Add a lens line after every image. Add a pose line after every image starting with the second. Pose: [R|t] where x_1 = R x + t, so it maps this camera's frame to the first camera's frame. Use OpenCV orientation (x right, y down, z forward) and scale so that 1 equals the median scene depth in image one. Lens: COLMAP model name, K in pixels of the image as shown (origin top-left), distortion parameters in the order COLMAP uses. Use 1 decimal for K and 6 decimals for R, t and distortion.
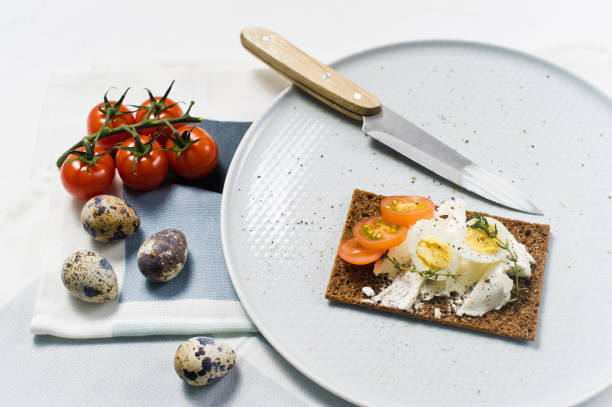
lens RADIAL K [[899.0, 0, 306.0], [0, 899.0, 203.5], [0, 0, 1]] dist [-0.004917, -0.019361]
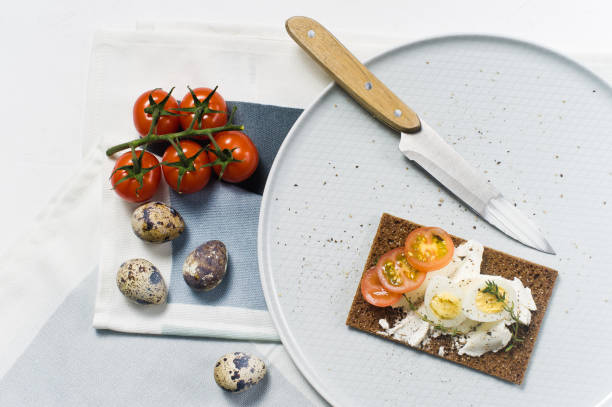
lens RADIAL K [[899.0, 0, 306.0], [0, 899.0, 203.5], [0, 0, 1]] dist [-0.004917, -0.019361]
pose [[0.996171, 0.081188, -0.032435, -0.004526], [-0.056319, 0.879676, 0.472228, -0.555760], [0.066871, -0.468593, 0.880880, 0.060051]]
